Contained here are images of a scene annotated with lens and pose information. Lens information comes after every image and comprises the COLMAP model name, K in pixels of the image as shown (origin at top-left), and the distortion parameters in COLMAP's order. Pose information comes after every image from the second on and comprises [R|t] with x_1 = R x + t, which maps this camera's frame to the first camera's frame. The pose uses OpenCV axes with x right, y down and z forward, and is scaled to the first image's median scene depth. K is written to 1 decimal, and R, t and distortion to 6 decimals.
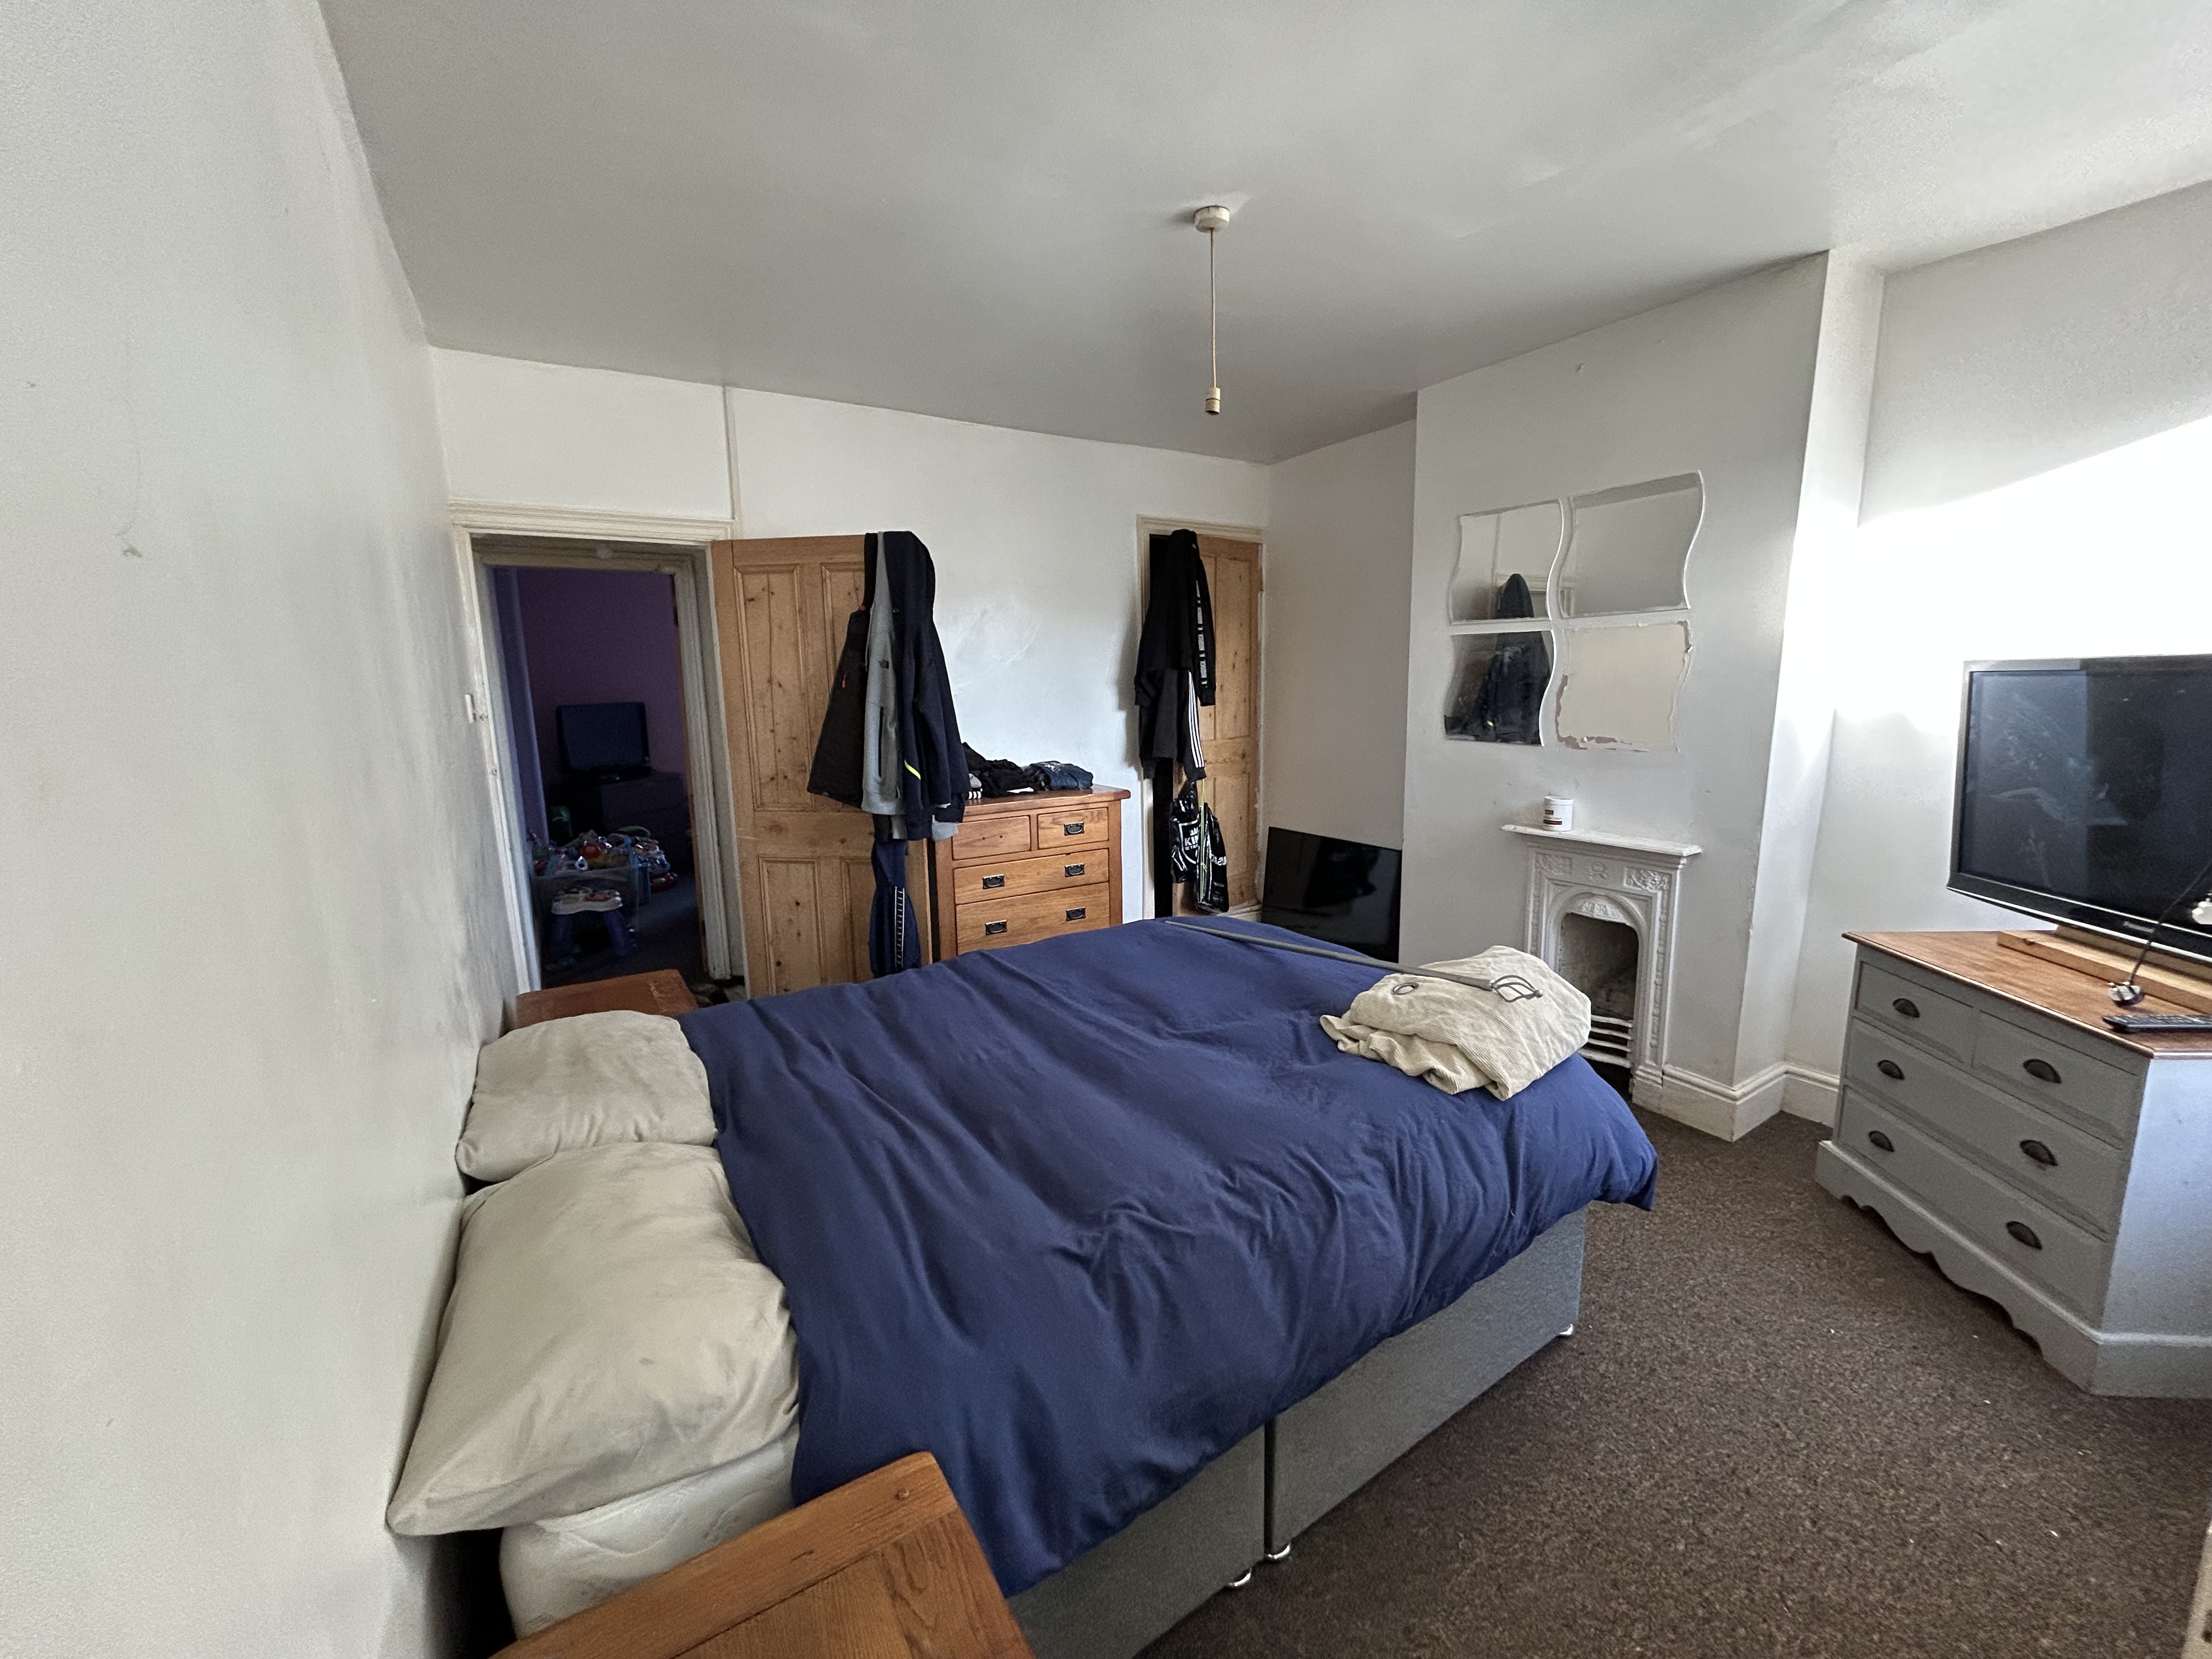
lens RADIAL K [[886.8, 0, 1111.4], [0, 886.8, 824.7], [0, 0, 1]] dist [0.001466, 0.000114]
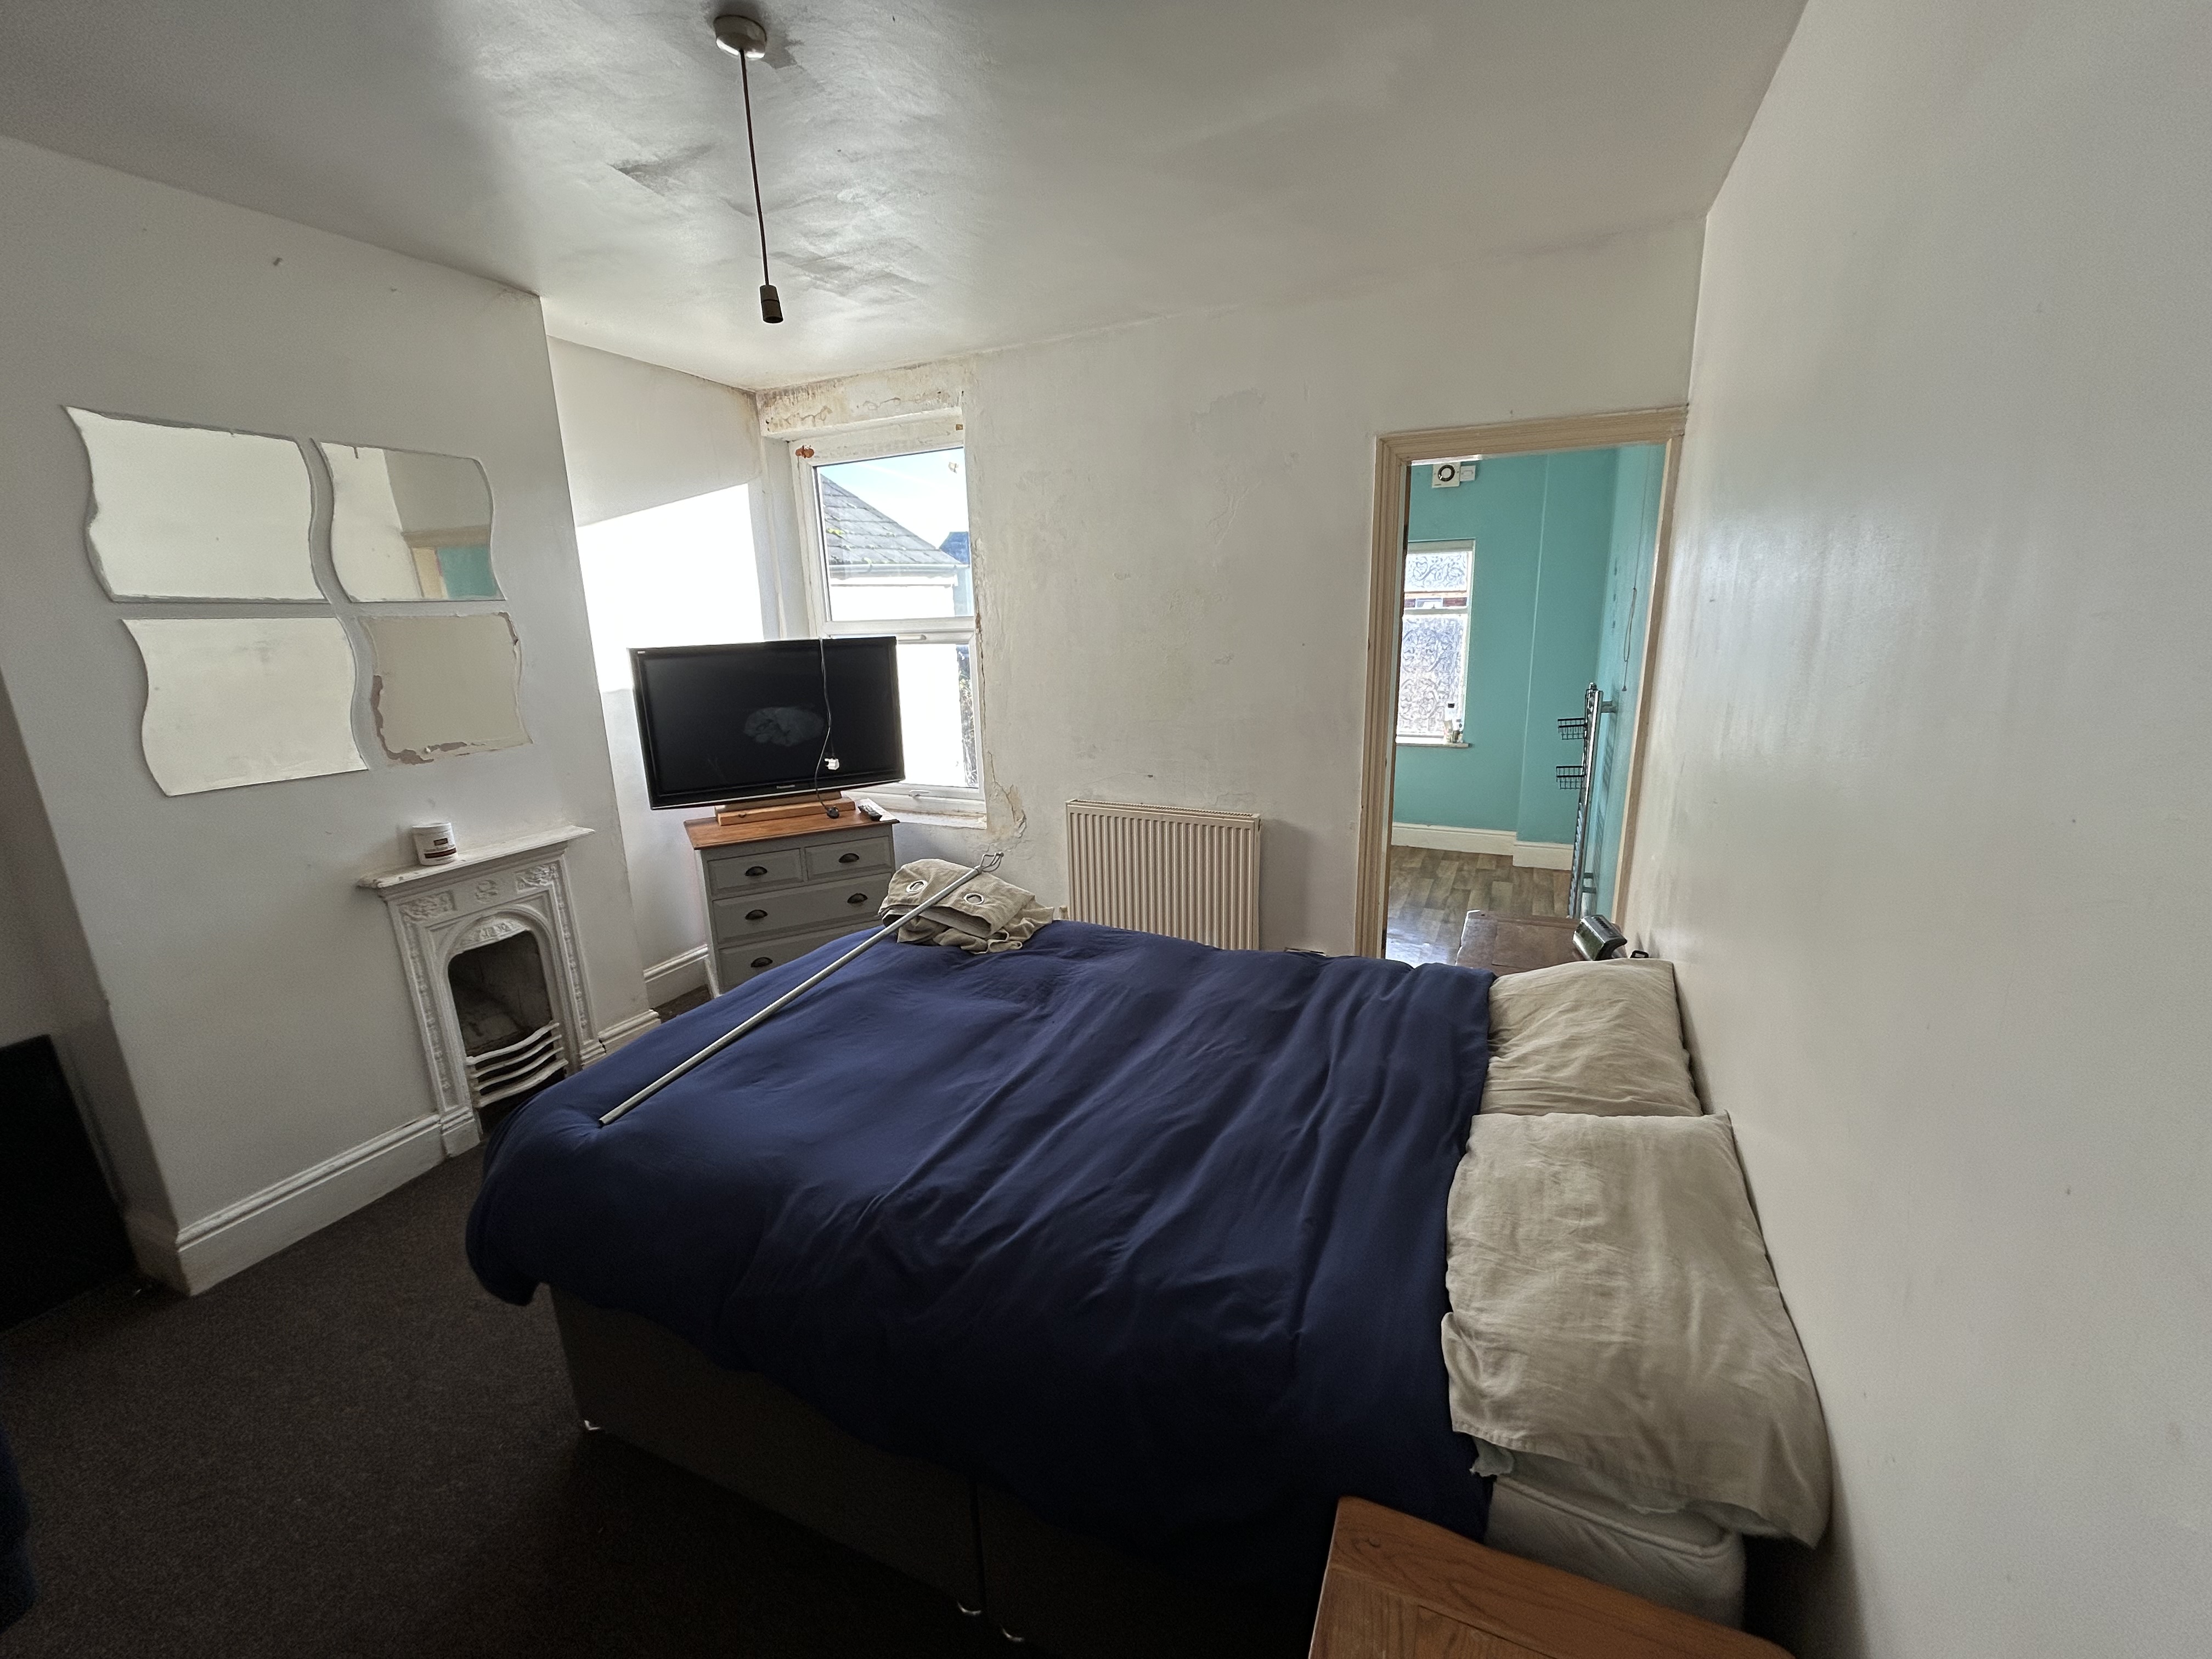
lens RADIAL K [[886.8, 0, 1103.9], [0, 886.8, 830.3], [0, 0, 1]] dist [0.001466, 0.000114]
pose [[-0.536171, -0.173646, 0.826055, -0.549079], [0.173354, 0.935101, 0.309088, -0.185042], [-0.826117, 0.308924, -0.471272, 0.950452]]
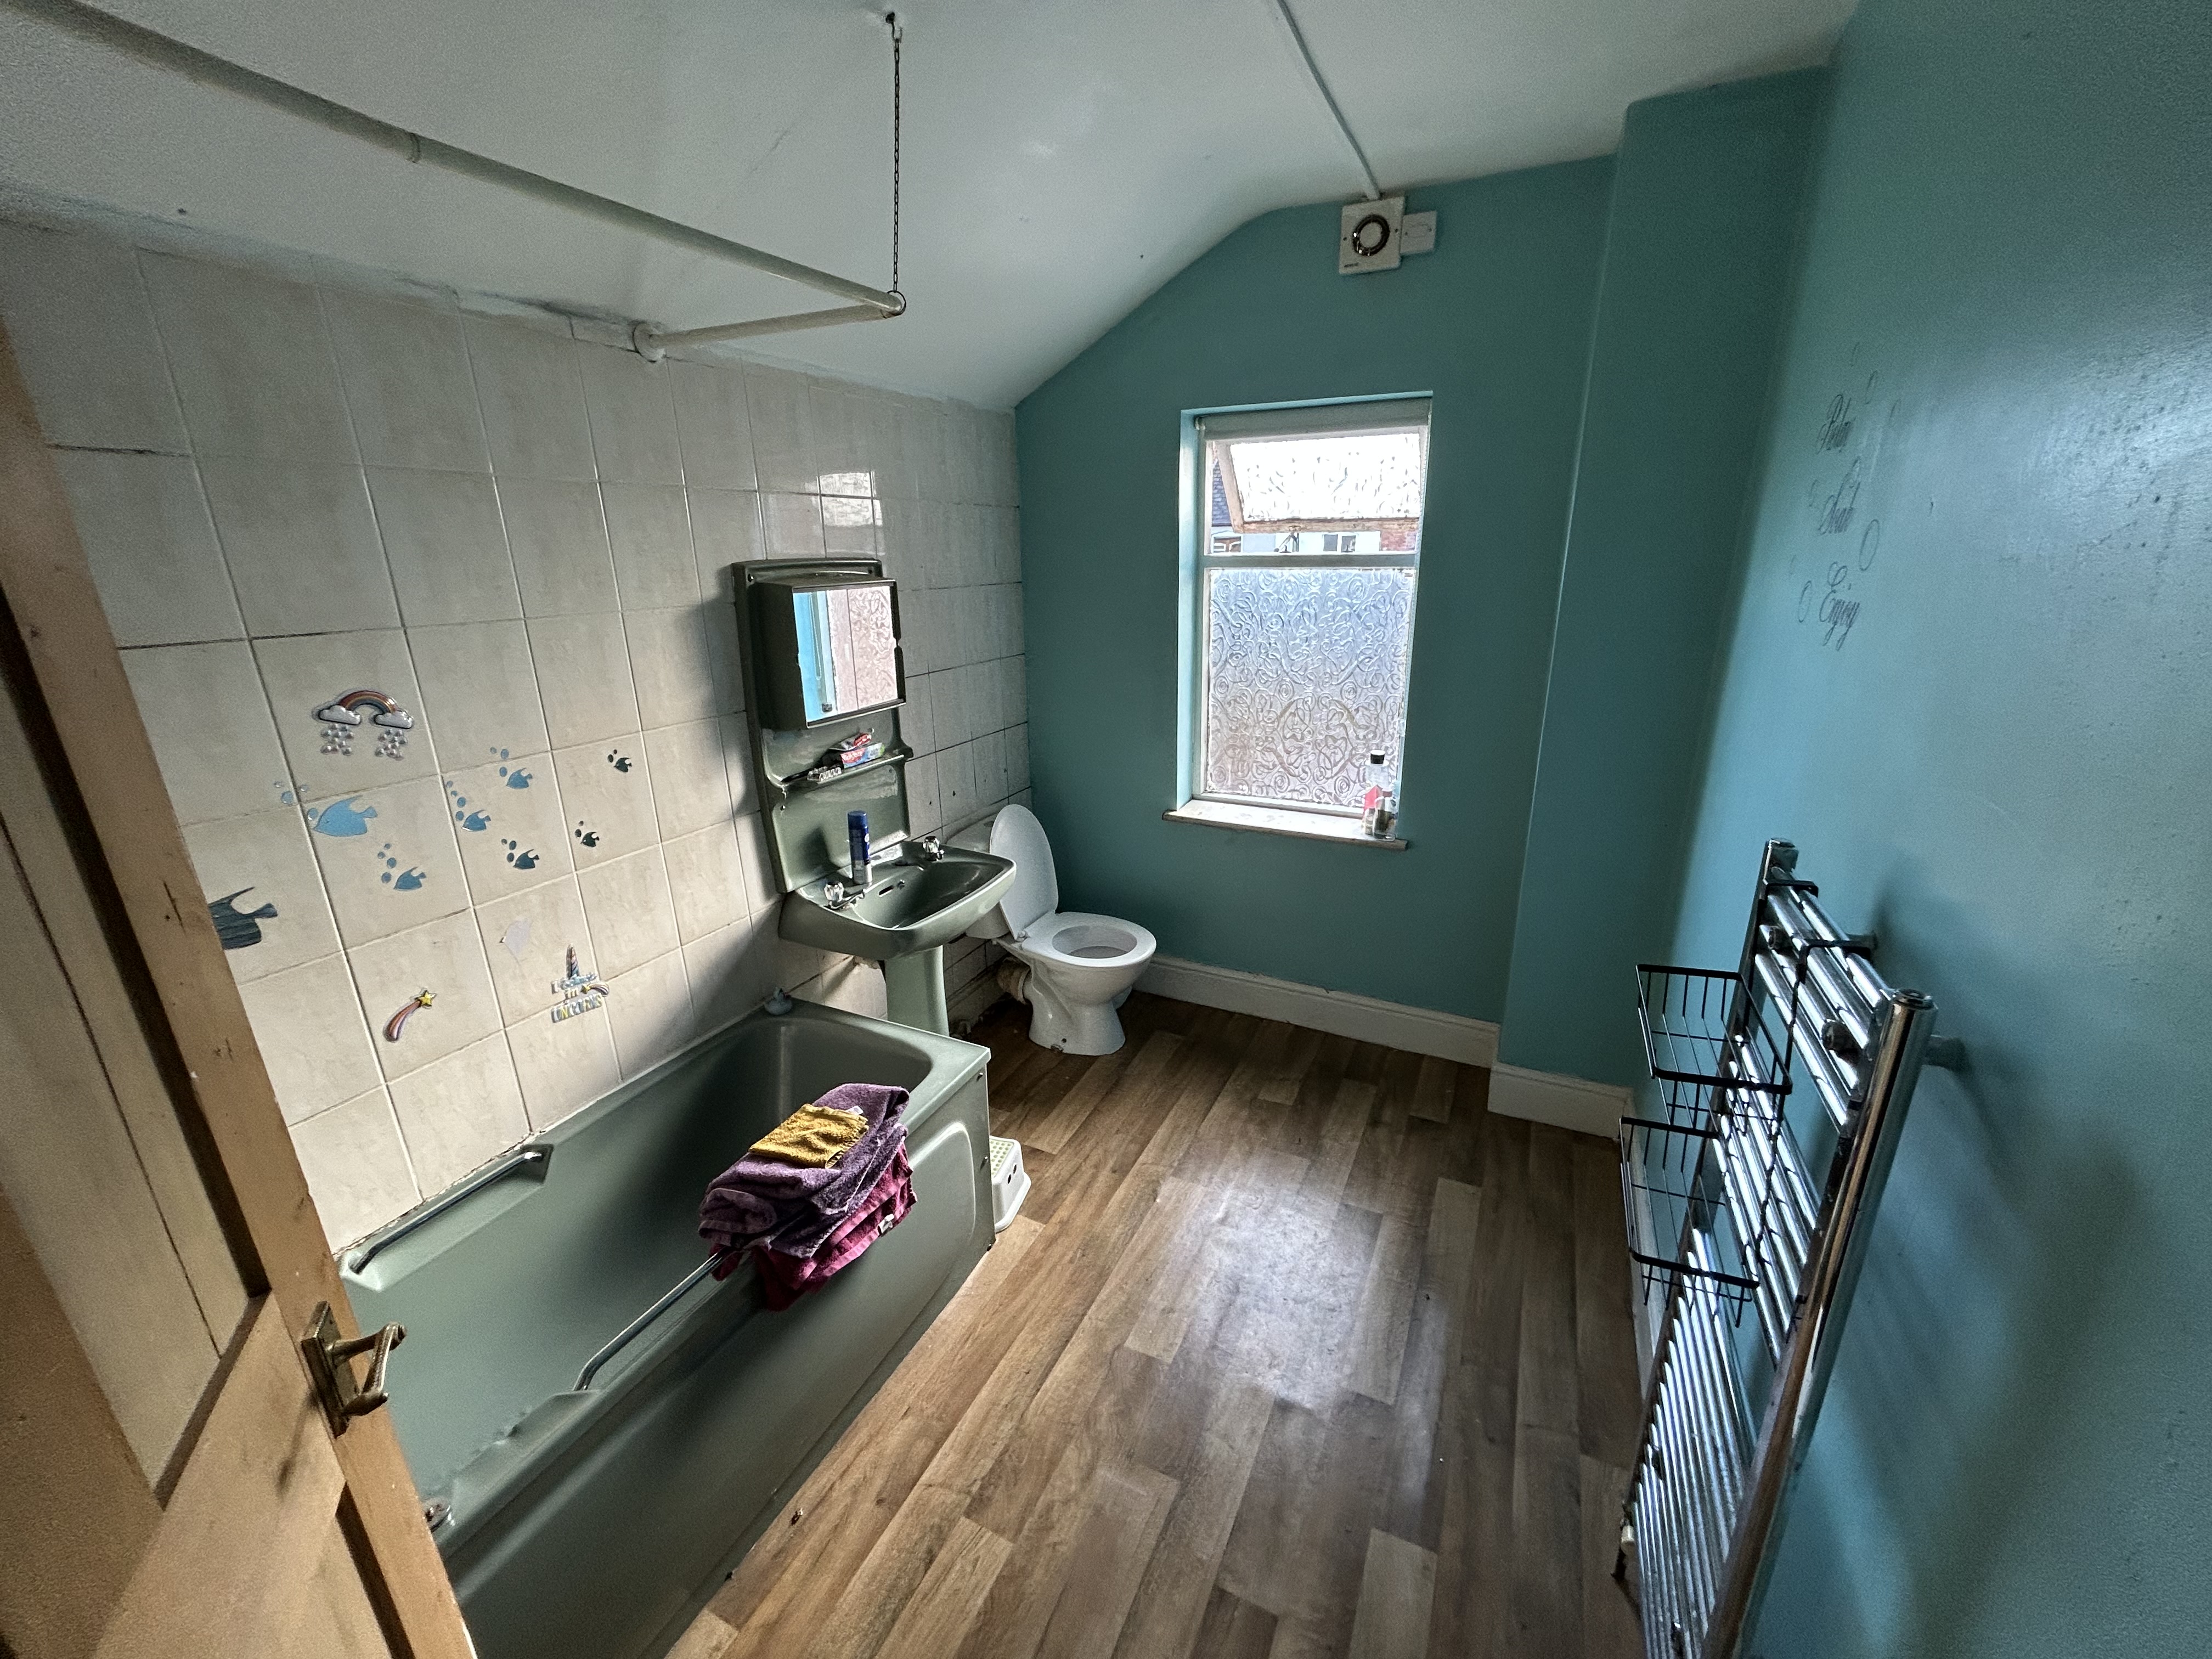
lens RADIAL K [[886.8, 0, 1117.7], [0, 886.8, 835.4], [0, 0, 1]] dist [0.001466, 0.000114]
pose [[-0.540586, -0.234576, 0.807924, -0.296873], [0.157121, 0.915293, 0.370881, -0.119693], [-0.826486, 0.327434, -0.457937, 0.562955]]
